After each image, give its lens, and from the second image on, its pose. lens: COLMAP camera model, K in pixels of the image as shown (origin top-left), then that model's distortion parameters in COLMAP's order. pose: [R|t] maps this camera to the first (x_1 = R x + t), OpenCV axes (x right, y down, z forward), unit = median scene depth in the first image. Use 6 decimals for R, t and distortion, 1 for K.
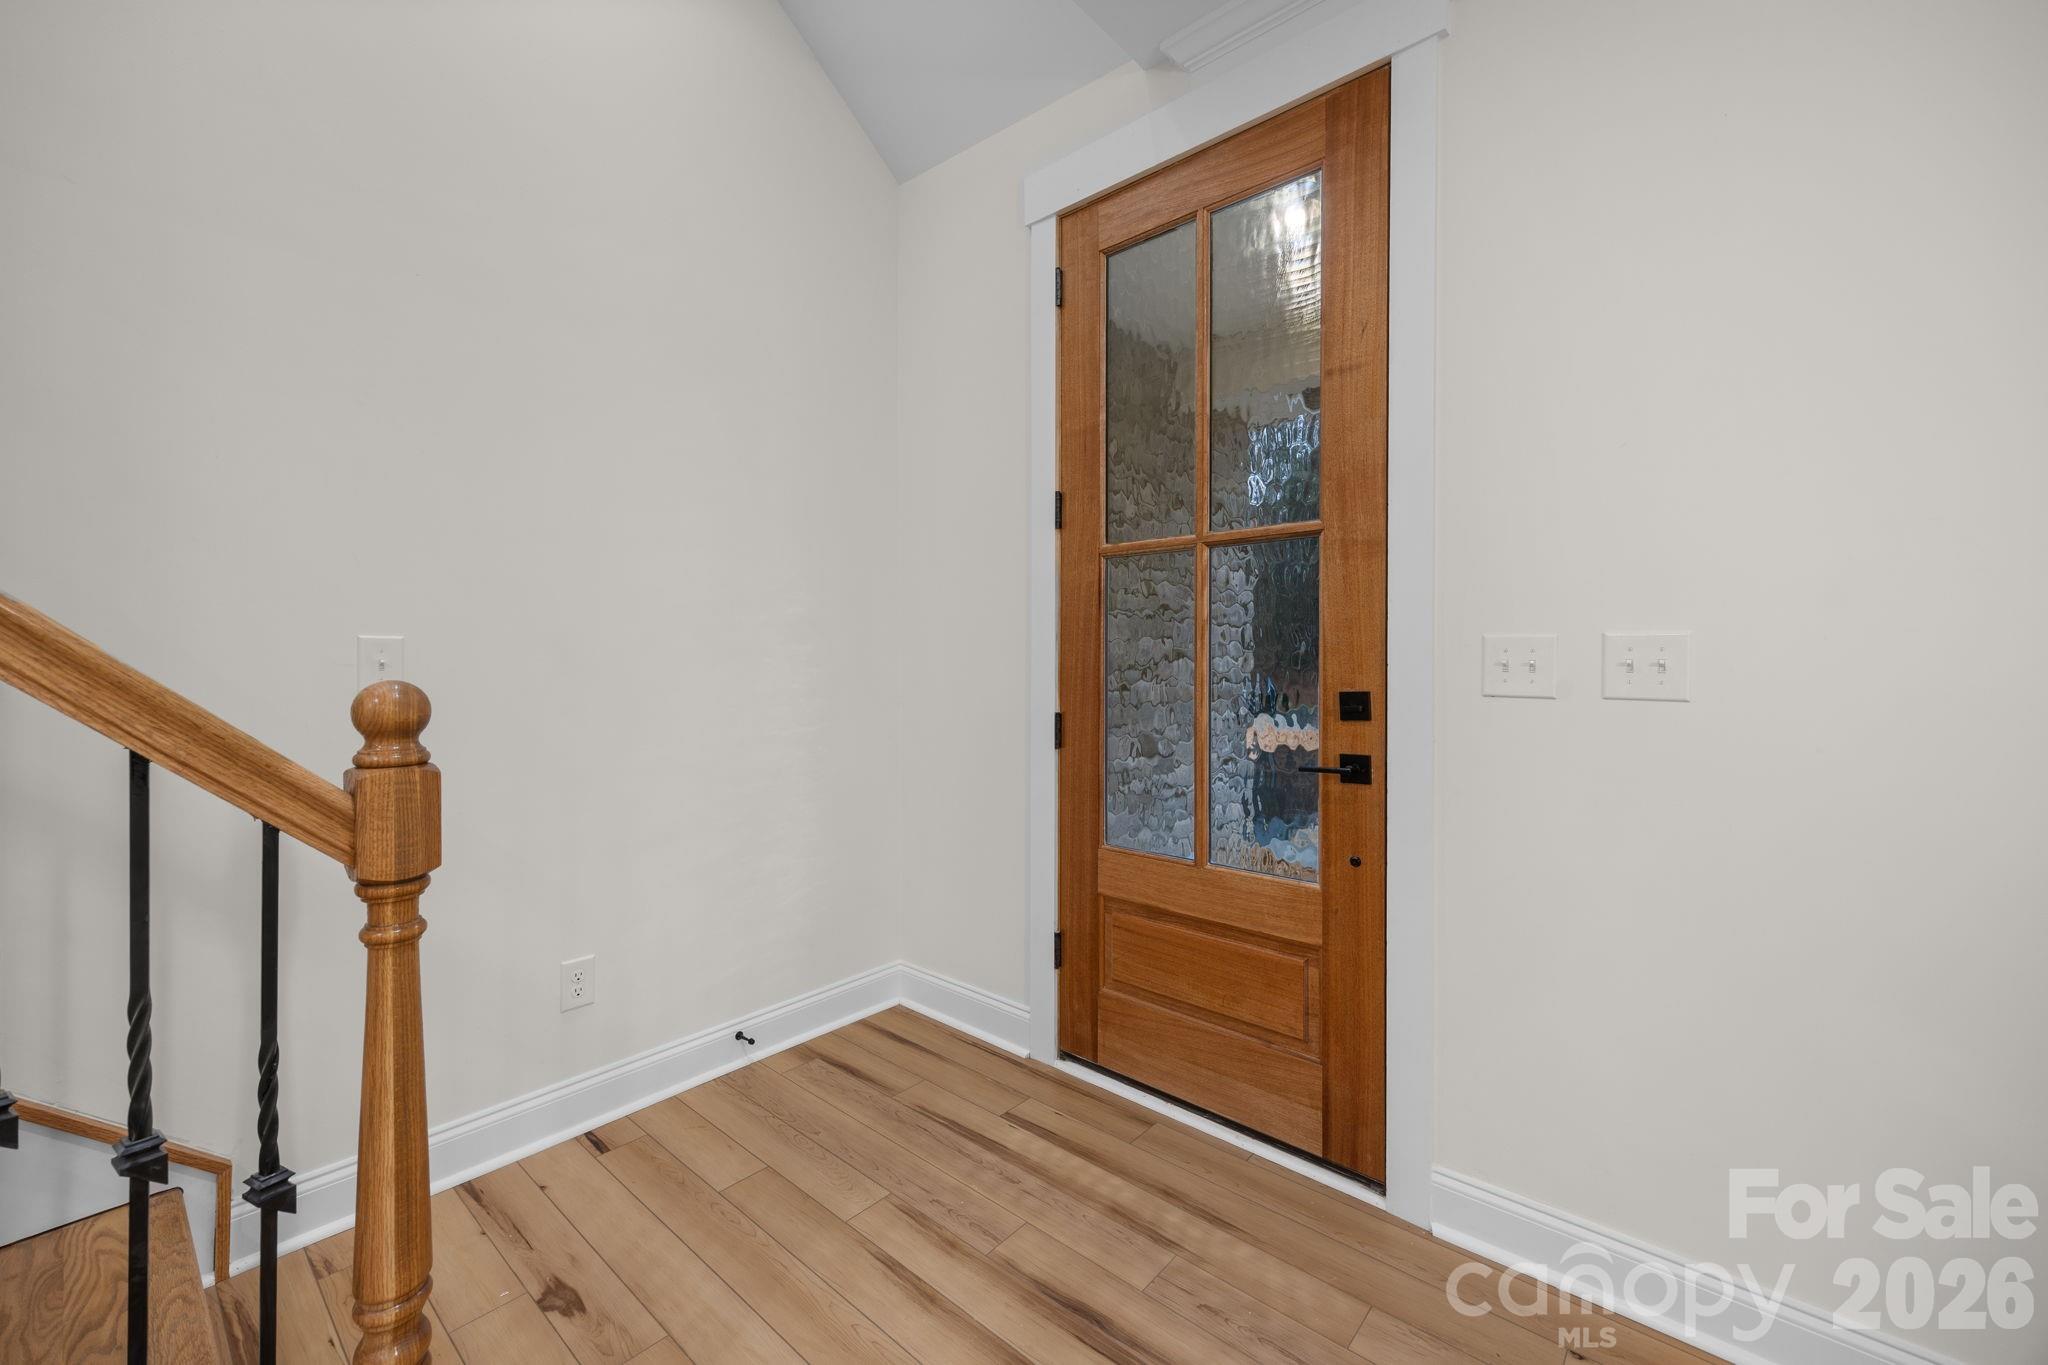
lens RADIAL K [[814.5, 0, 1025.7], [0, 814.5, 671.7], [0, 0, 1]] dist [0.009264, -0.000011]
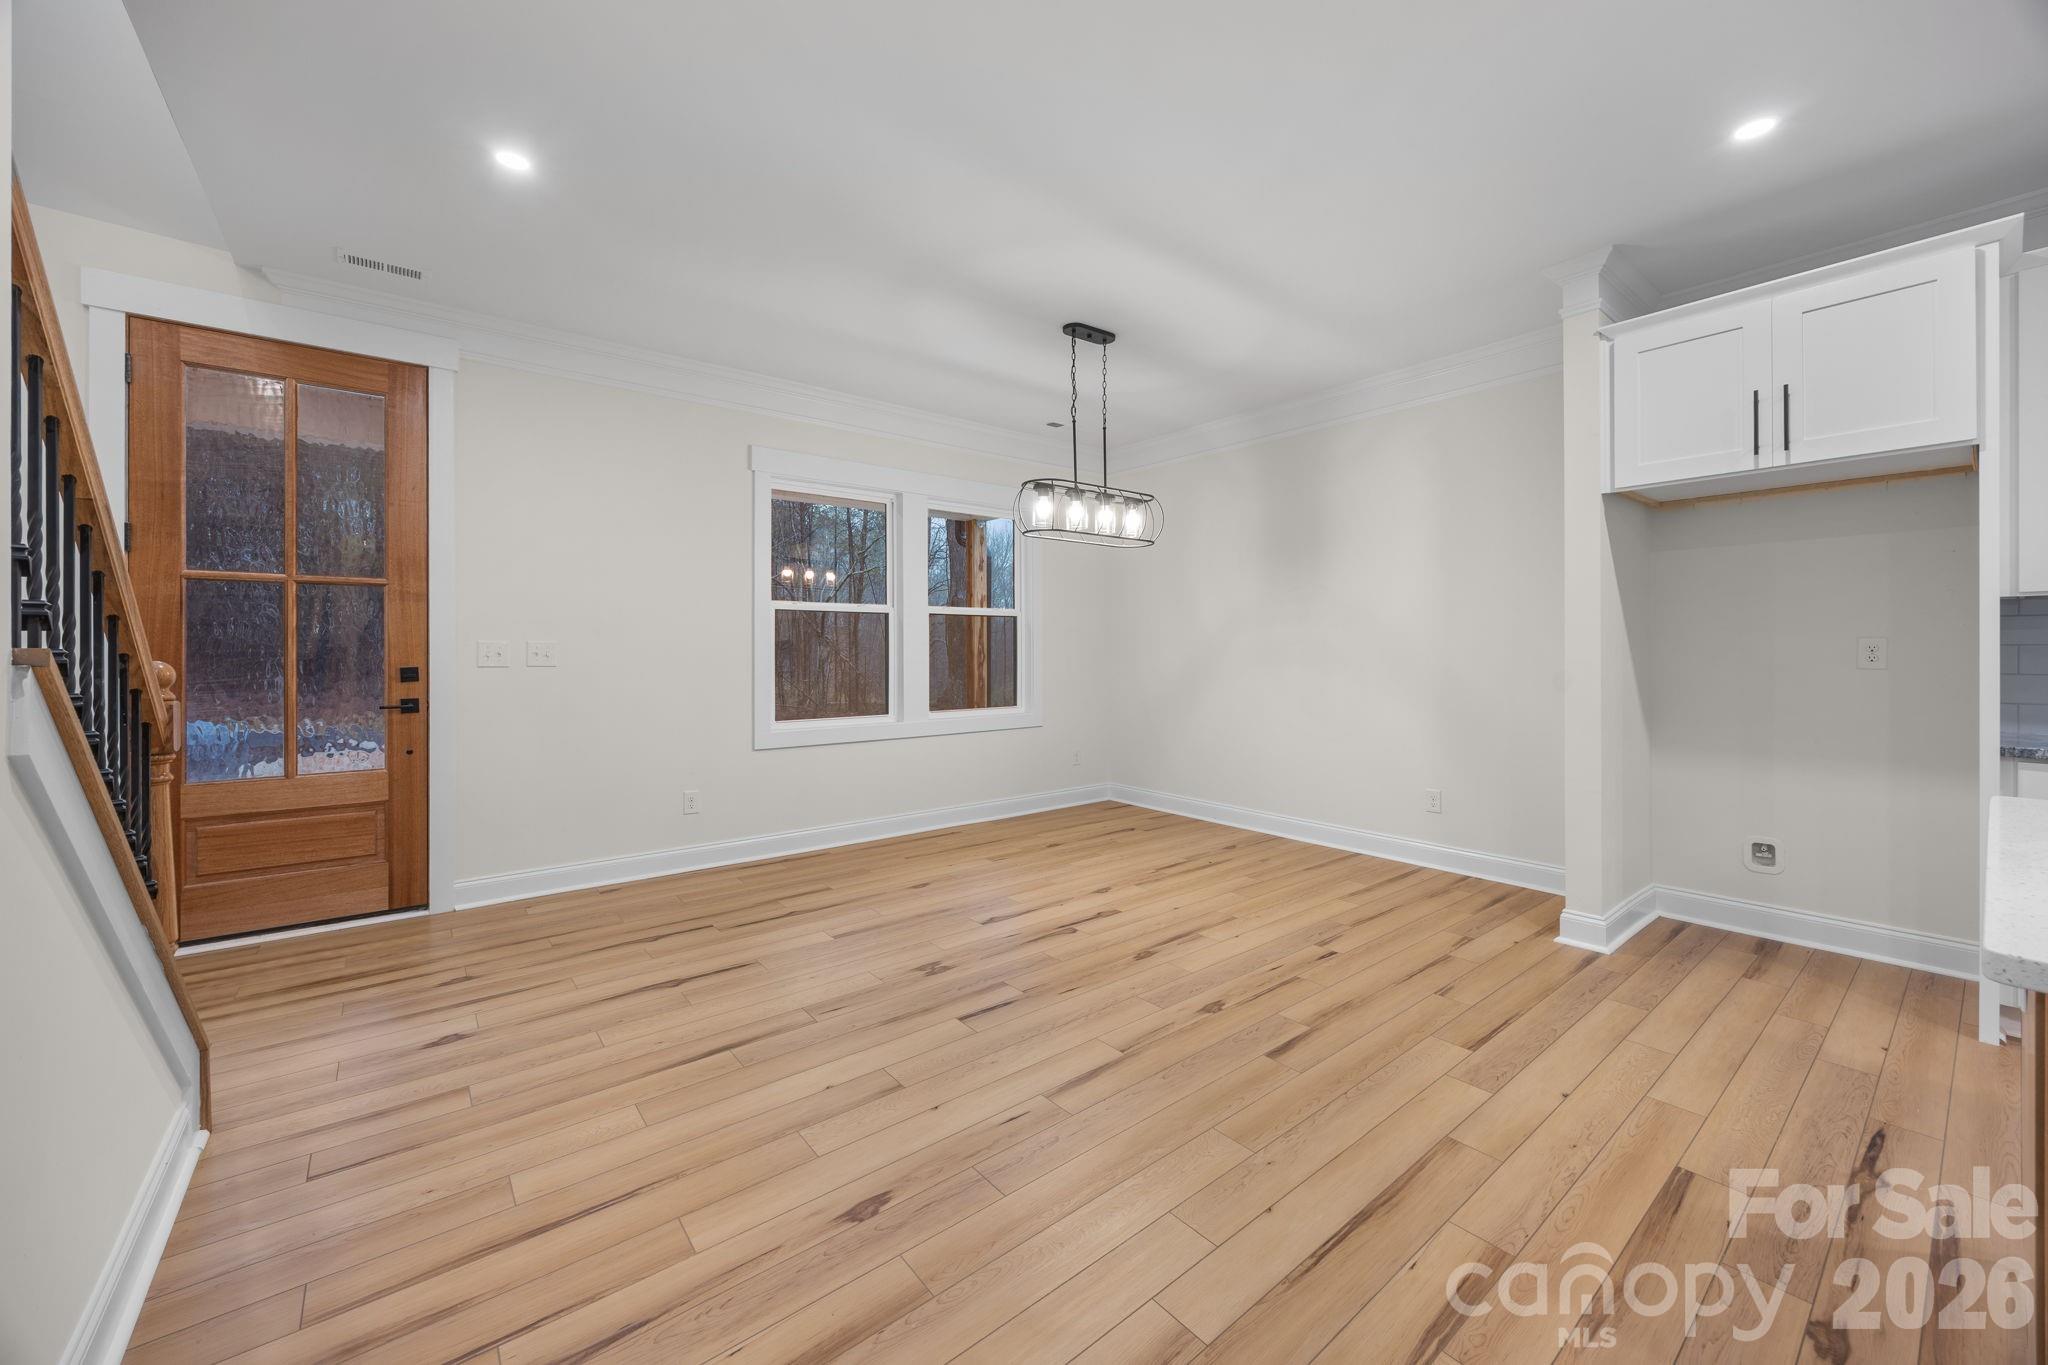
lens RADIAL K [[779.1, 0, 1009.5], [0, 779.1, 657.5], [0, 0, 1]] dist [0.006459, -0.000219]
pose [[0.190432, -0.013087, 0.981613, -1.174600], [0.004121, 0.999913, 0.012531, -0.017493], [-0.981692, 0.001659, 0.190469, -0.798476]]
